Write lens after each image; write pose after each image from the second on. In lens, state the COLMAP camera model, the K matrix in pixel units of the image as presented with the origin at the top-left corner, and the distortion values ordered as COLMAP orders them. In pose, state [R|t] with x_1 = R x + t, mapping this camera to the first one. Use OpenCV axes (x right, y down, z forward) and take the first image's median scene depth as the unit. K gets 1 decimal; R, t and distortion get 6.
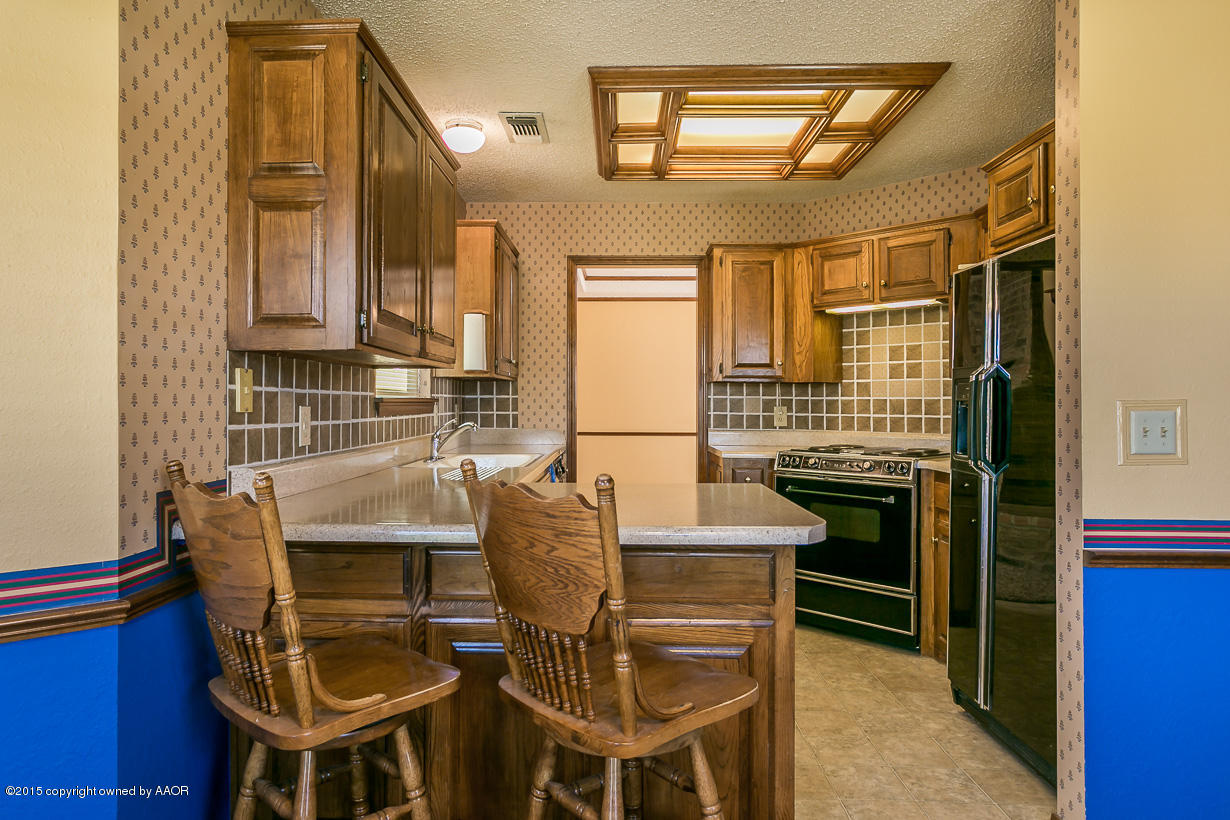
lens RADIAL K [[596.4, 0, 612.7], [0, 596.4, 406.0], [0, 0, 1]] dist [0.005522, 0.000922]
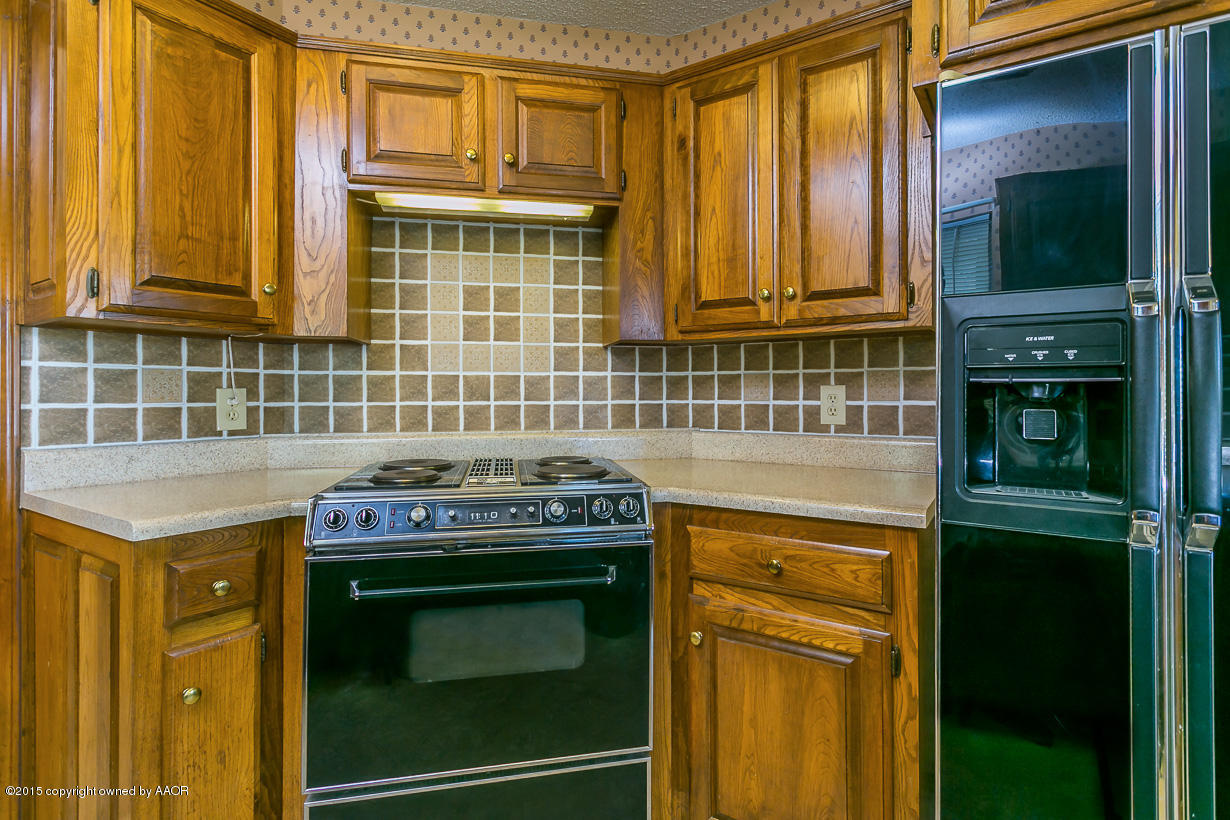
lens RADIAL K [[596.4, 0, 612.6], [0, 596.4, 384.1], [0, 0, 1]] dist [0.005522, 0.000922]
pose [[0.516092, 0.005508, 0.856515, 0.033181], [0.004903, 0.999944, -0.009384, 0.003551], [-0.856519, 0.009043, 0.516036, 0.553690]]
